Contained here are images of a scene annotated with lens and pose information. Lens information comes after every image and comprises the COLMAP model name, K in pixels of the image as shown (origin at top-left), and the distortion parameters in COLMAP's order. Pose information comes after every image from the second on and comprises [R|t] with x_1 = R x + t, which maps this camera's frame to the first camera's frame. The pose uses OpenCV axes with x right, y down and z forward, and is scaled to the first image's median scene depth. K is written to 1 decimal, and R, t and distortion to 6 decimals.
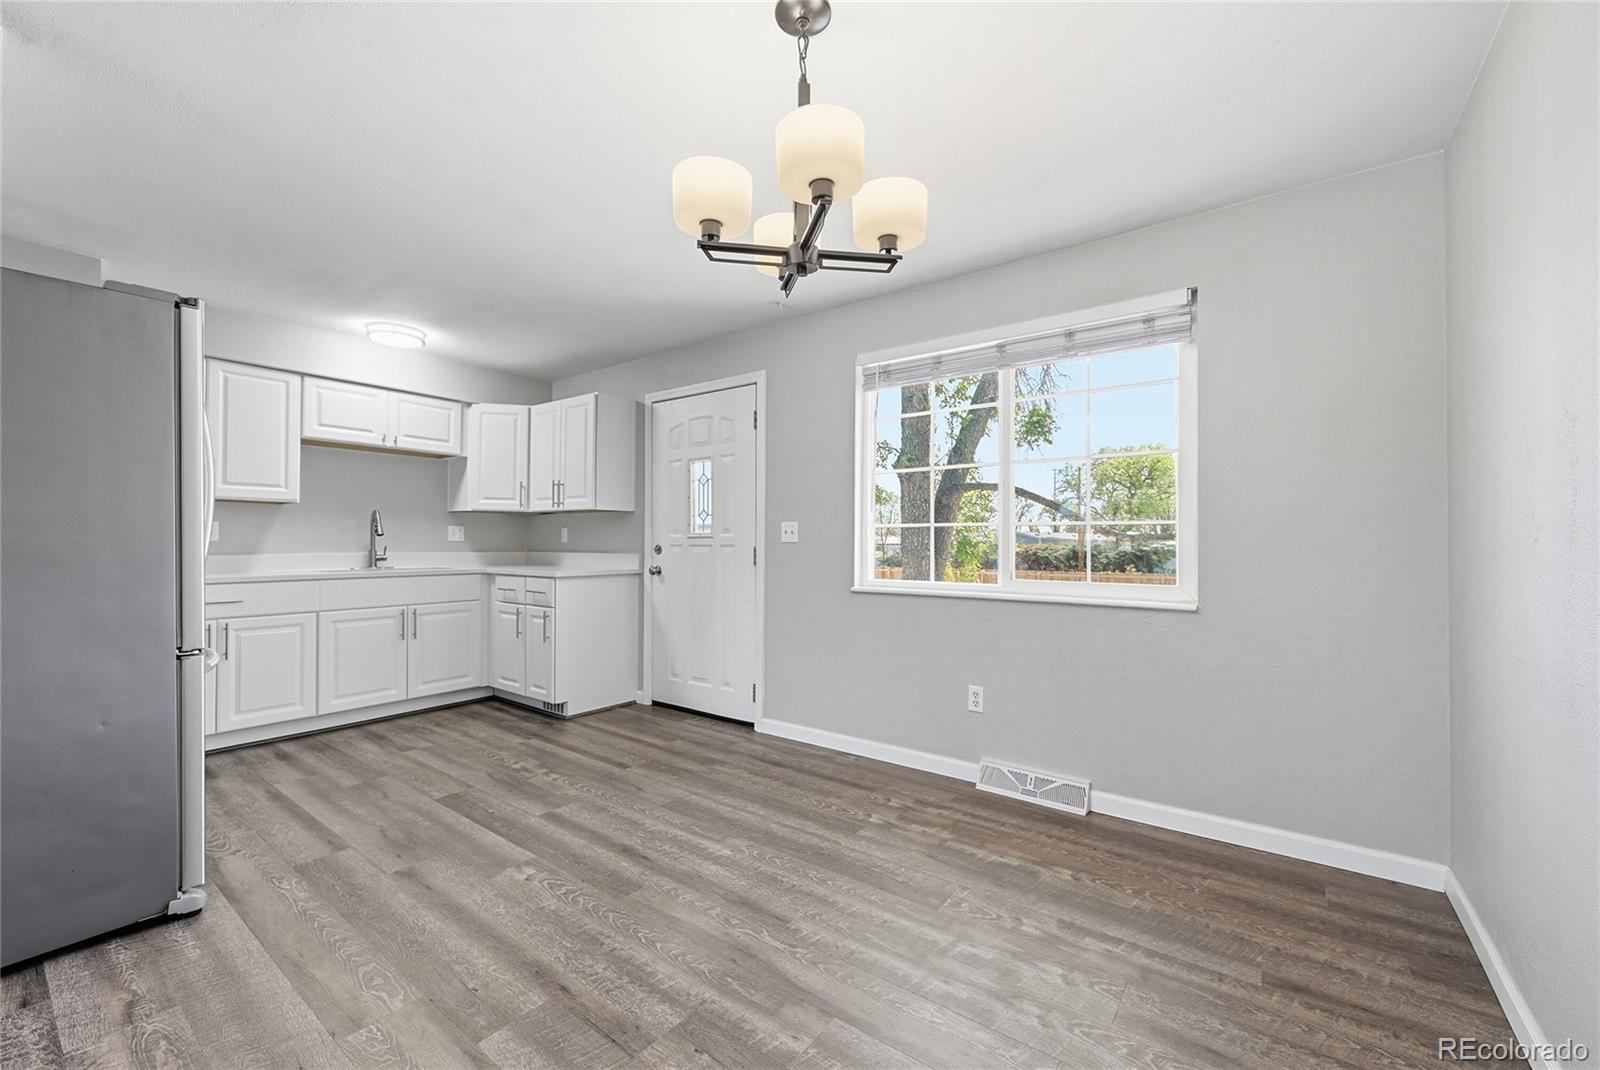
lens RADIAL K [[640.4, 0, 797.0], [0, 640.4, 535.0], [0, 0, 1]] dist [0.002205, -0.000094]
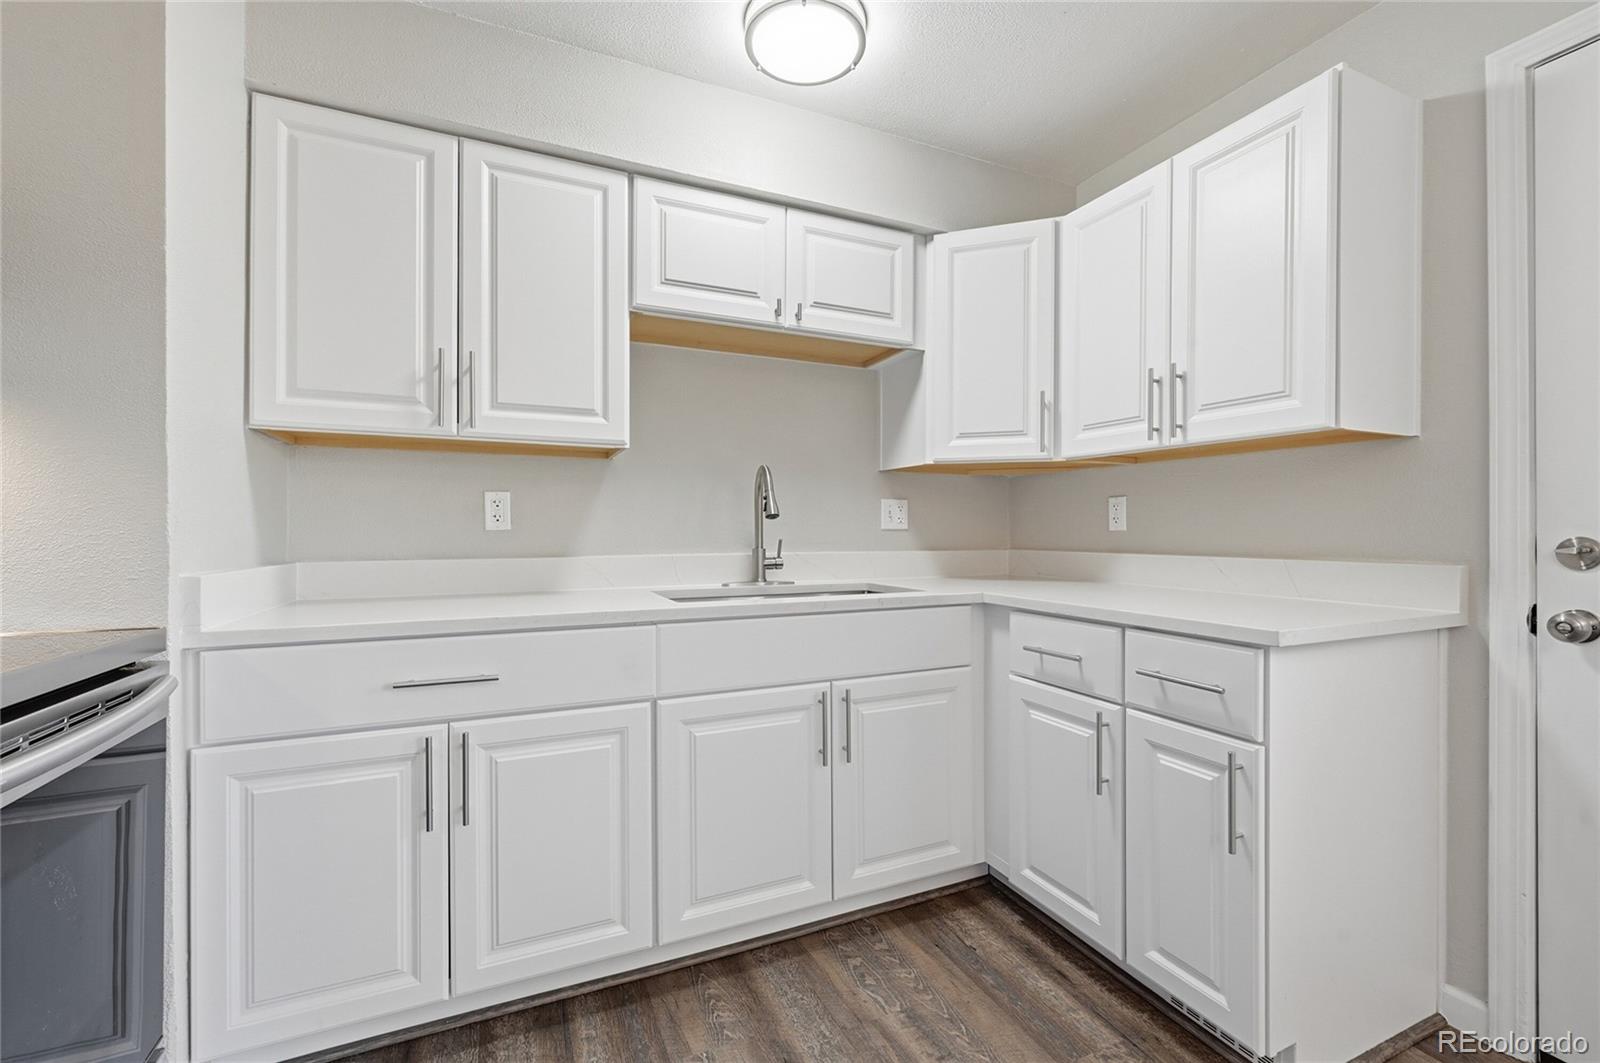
lens RADIAL K [[675.7, 0, 810.6], [0, 675.7, 531.7], [0, 0, 1]] dist [-0.001119, -0.000264]
pose [[0.880447, -0.003209, -0.474133, -0.430598], [0.009251, 0.999903, 0.010412, 0.006863], [0.474054, -0.013553, 0.880392, 0.635399]]
